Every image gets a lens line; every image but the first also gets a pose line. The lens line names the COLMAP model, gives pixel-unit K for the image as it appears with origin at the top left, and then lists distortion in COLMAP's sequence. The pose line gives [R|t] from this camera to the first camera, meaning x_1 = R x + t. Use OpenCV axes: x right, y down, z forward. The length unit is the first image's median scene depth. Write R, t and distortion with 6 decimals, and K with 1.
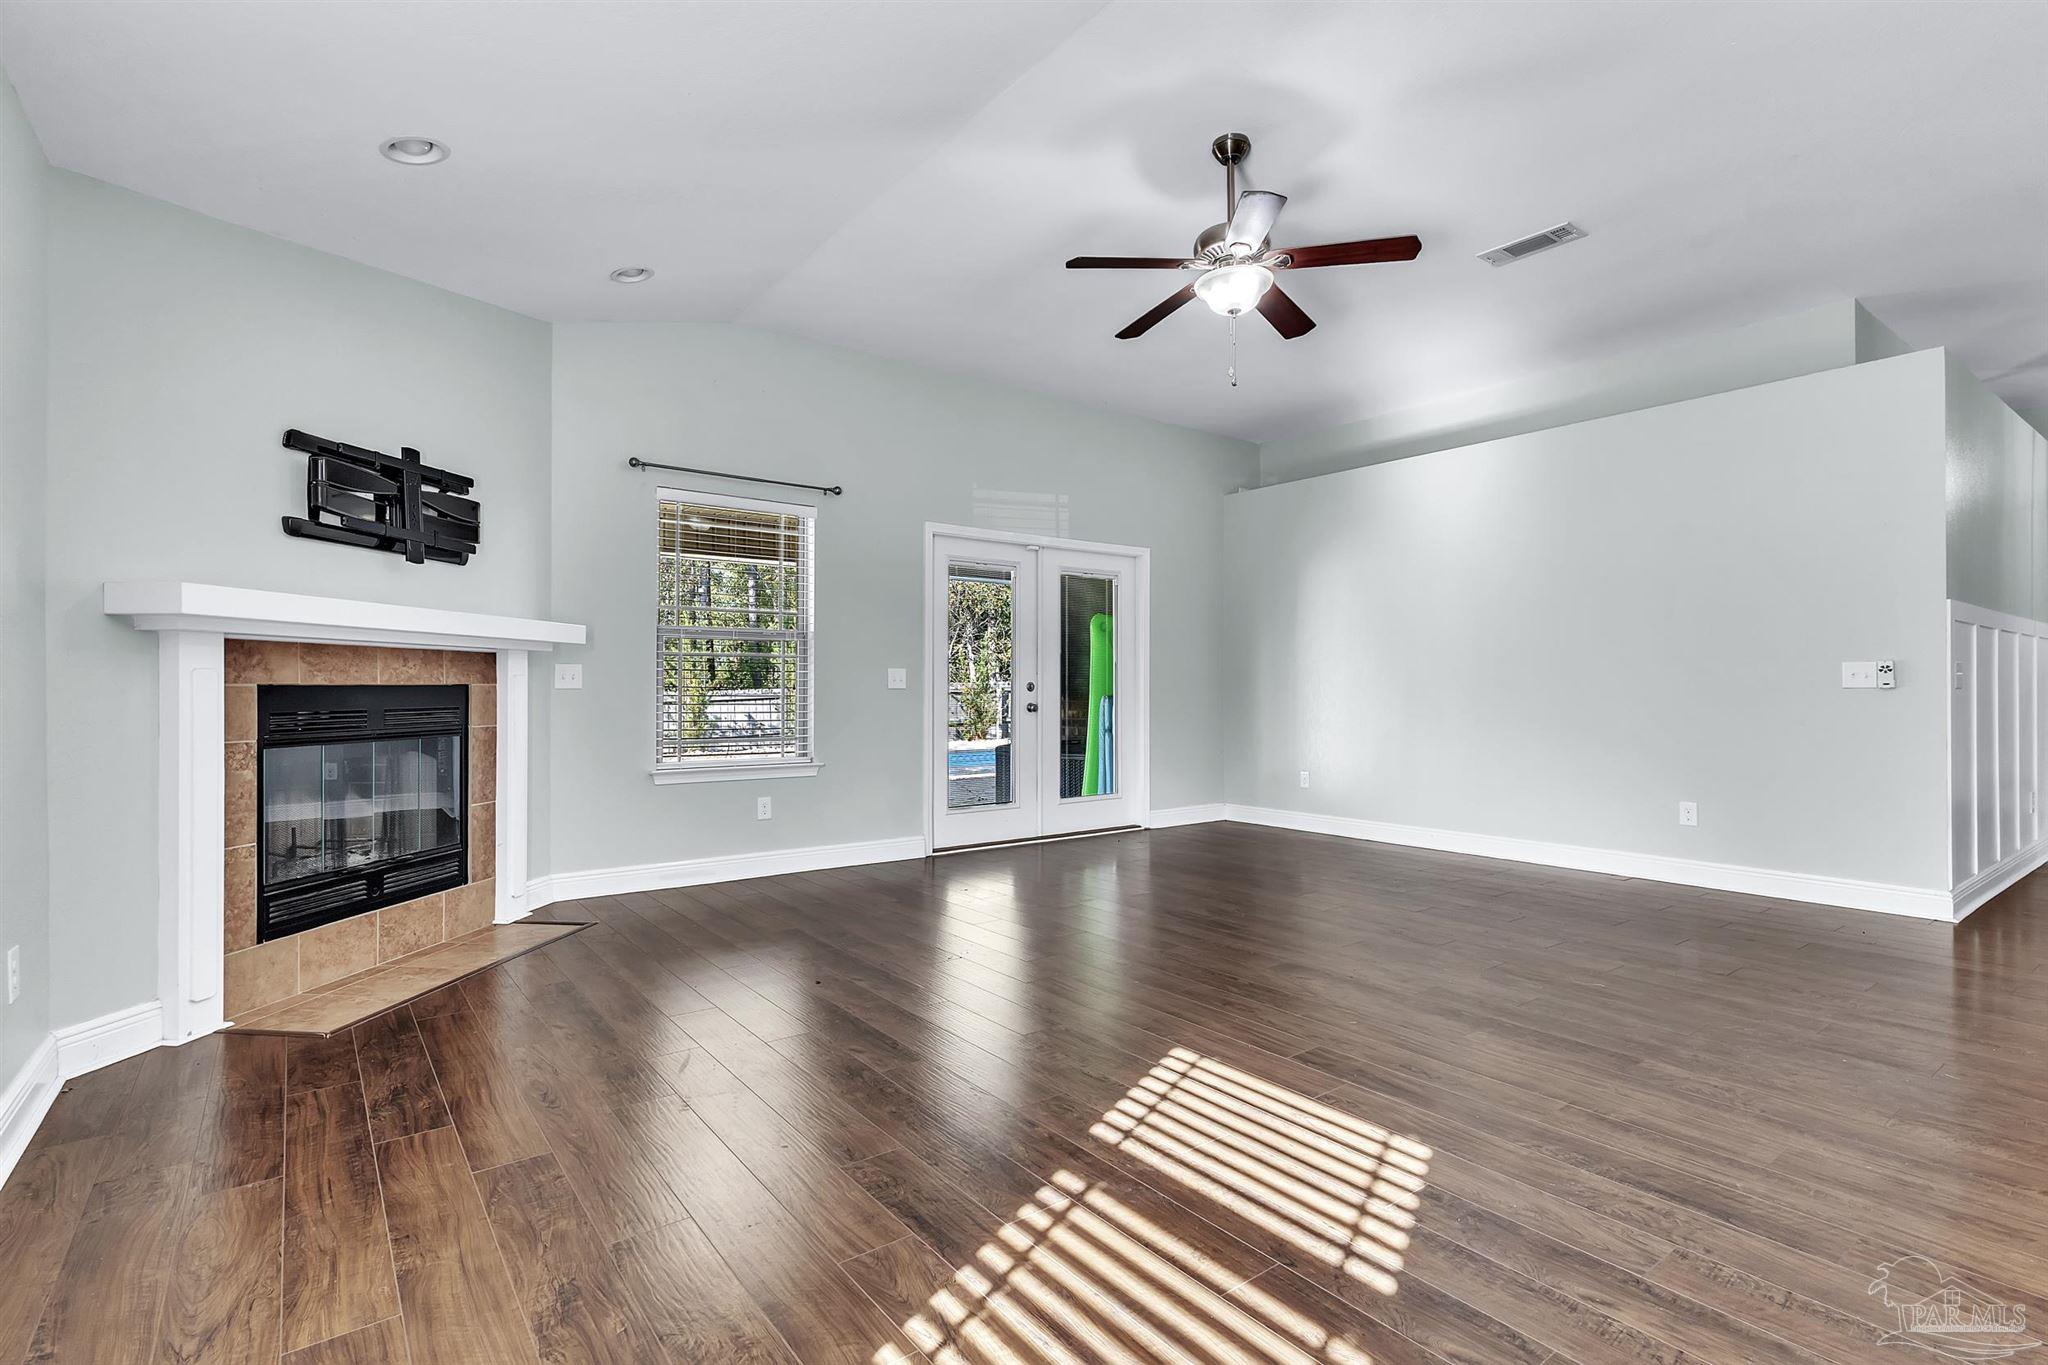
lens RADIAL K [[957.5, 0, 1021.2], [0, 957.5, 686.3], [0, 0, 1]] dist [-0.001558, 0.002901]
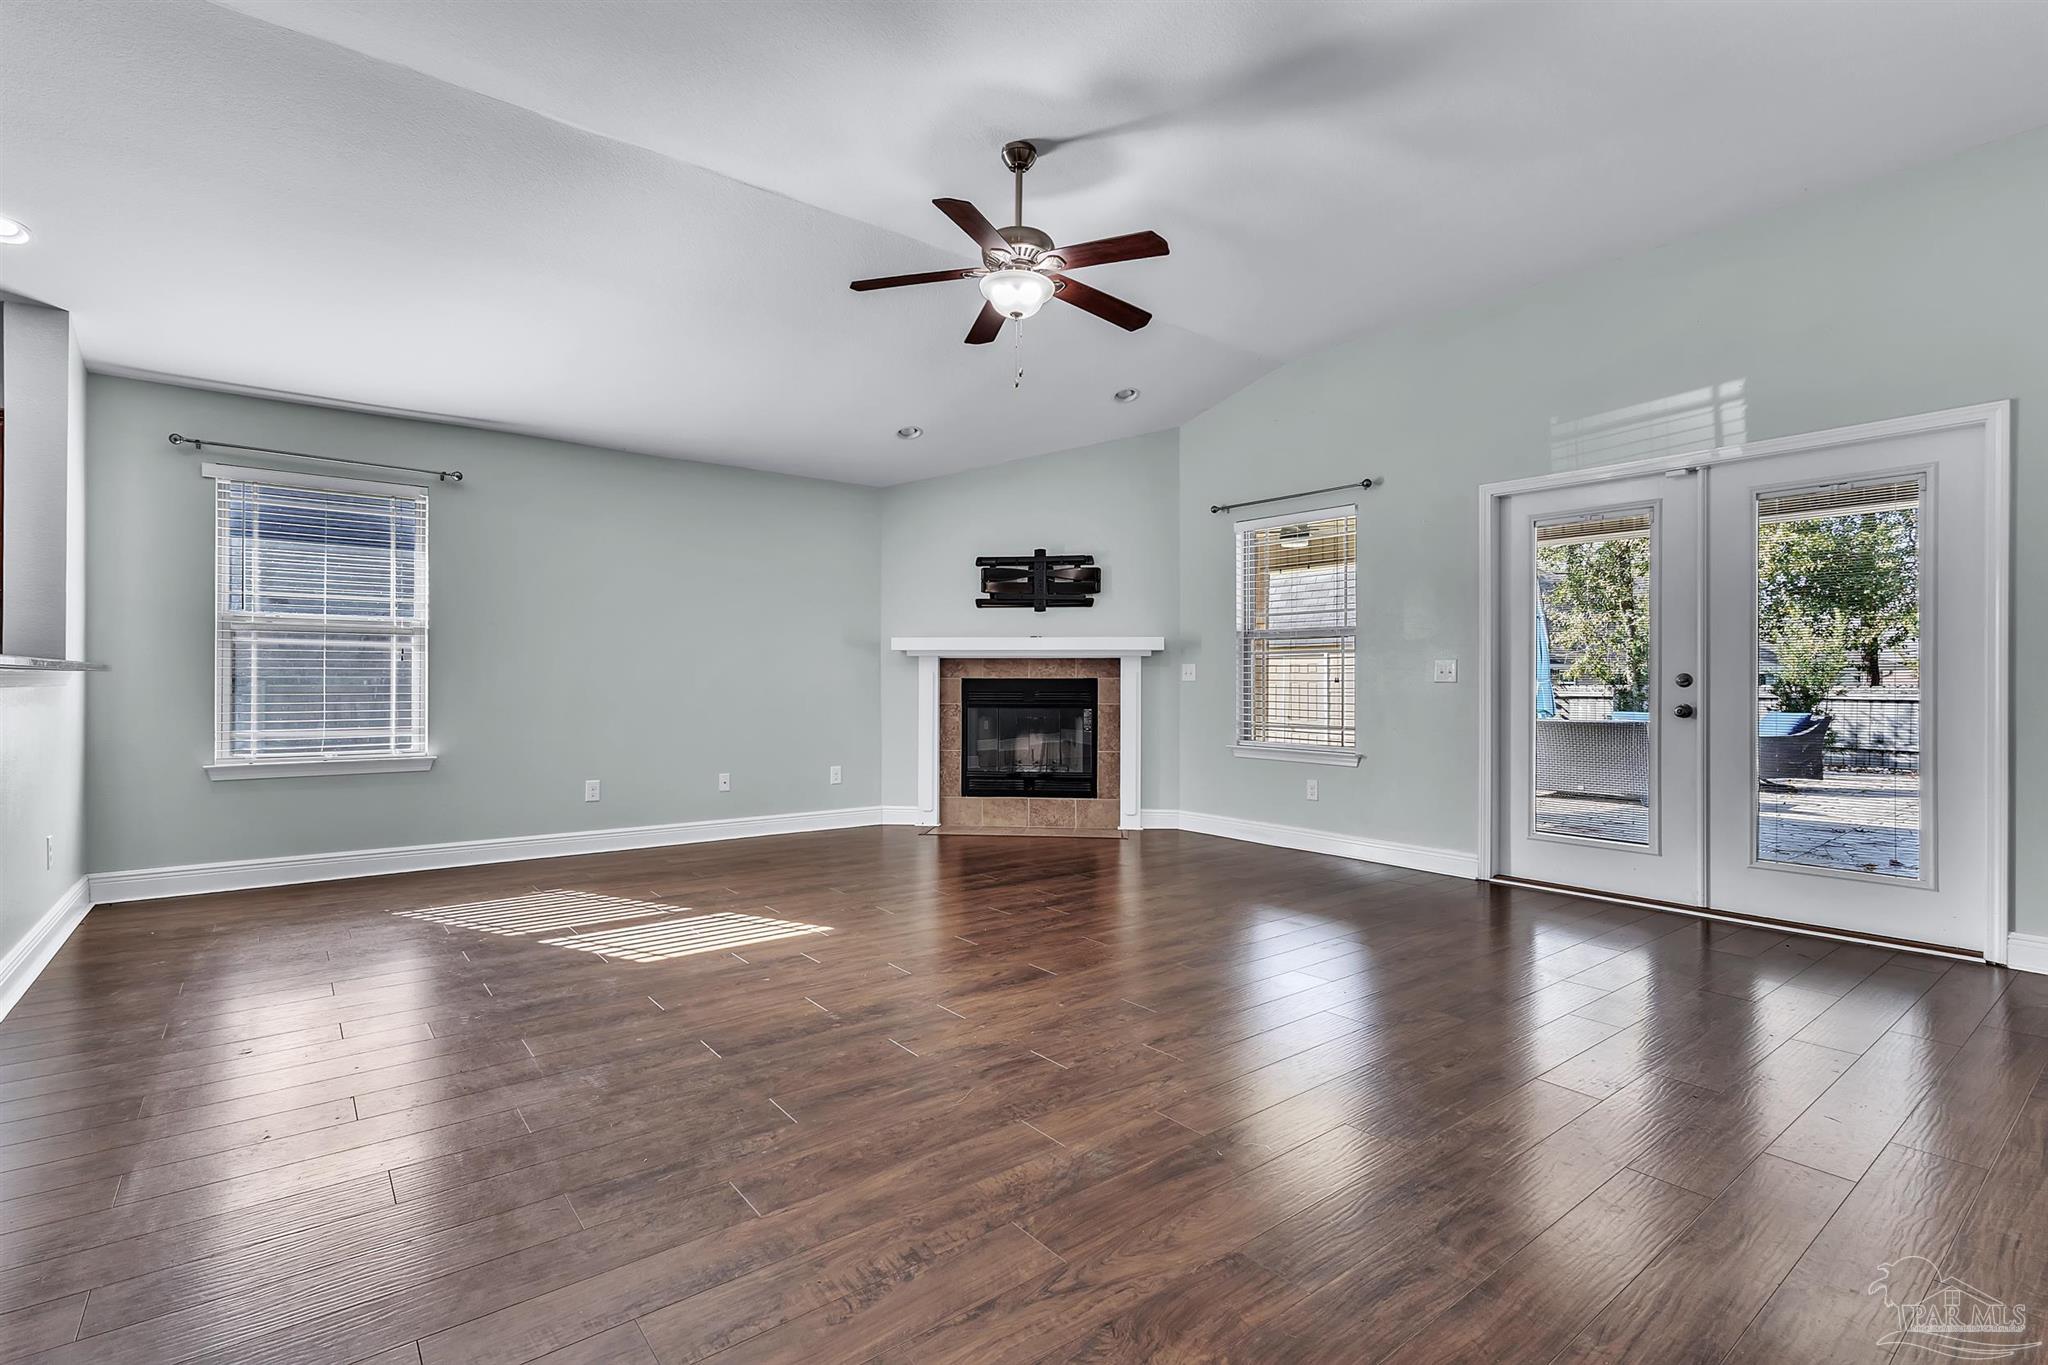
lens RADIAL K [[957.5, 0, 1037.8], [0, 957.5, 679.6], [0, 0, 1]] dist [-0.001558, 0.002901]
pose [[0.028169, 0.000331, -0.999603, 1.090851], [-0.000115, 1.000000, 0.000328, -0.000256], [0.999603, 0.000106, 0.028169, 0.859647]]
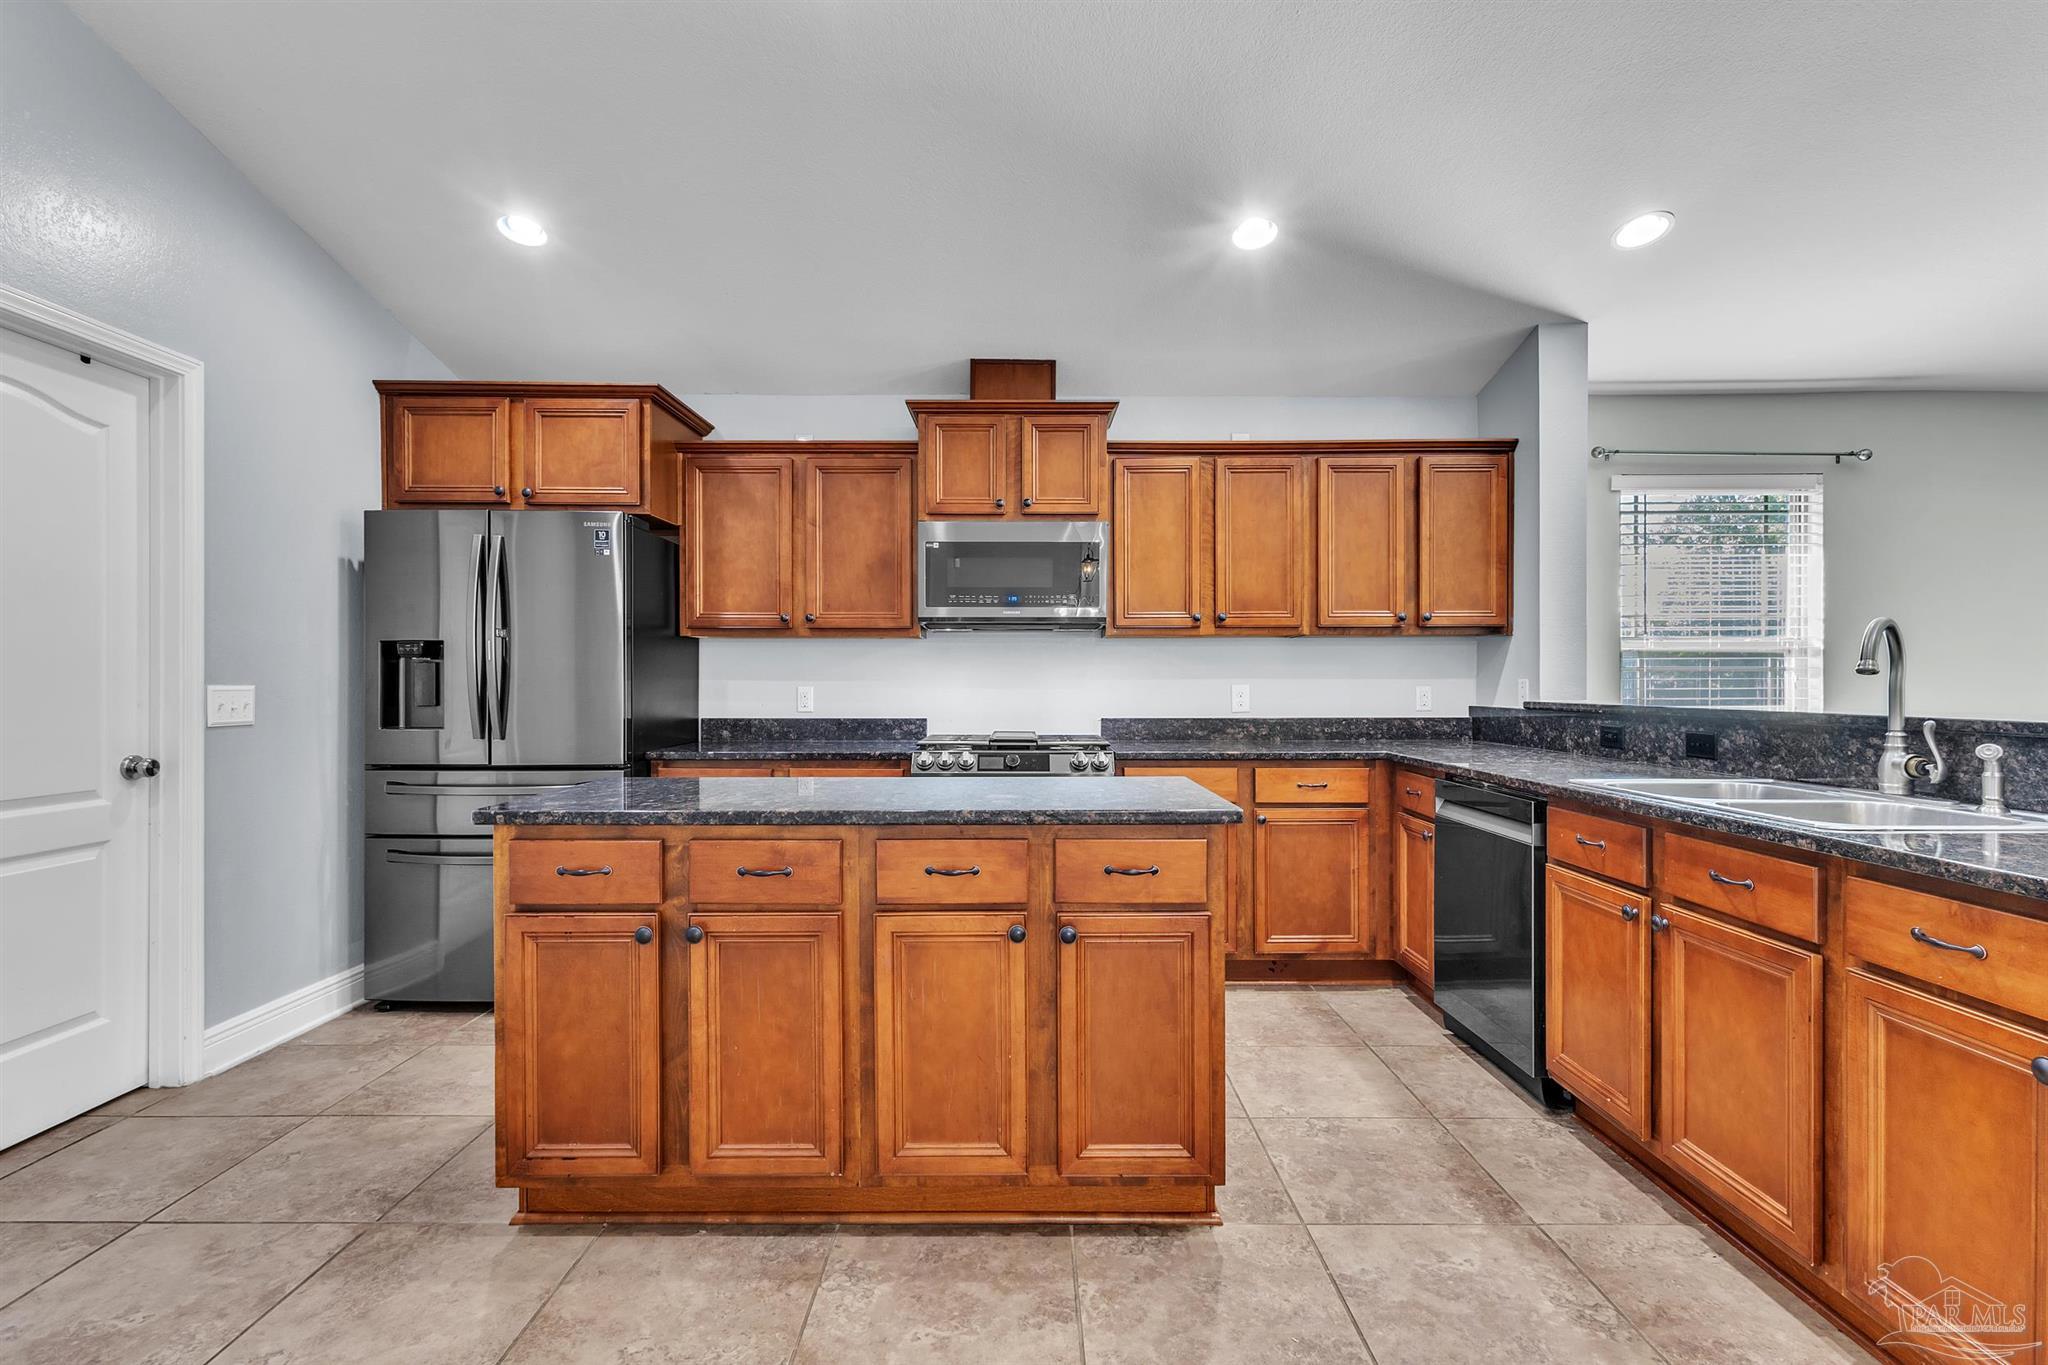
lens RADIAL K [[957.5, 0, 1022.6], [0, 957.5, 684.6], [0, 0, 1]] dist [-0.001558, 0.002901]
pose [[-0.609233, 0.008600, -0.792945, 1.130854], [0.006610, 0.999962, 0.005766, -0.042312], [0.792964, -0.001728, -0.609266, 0.021616]]
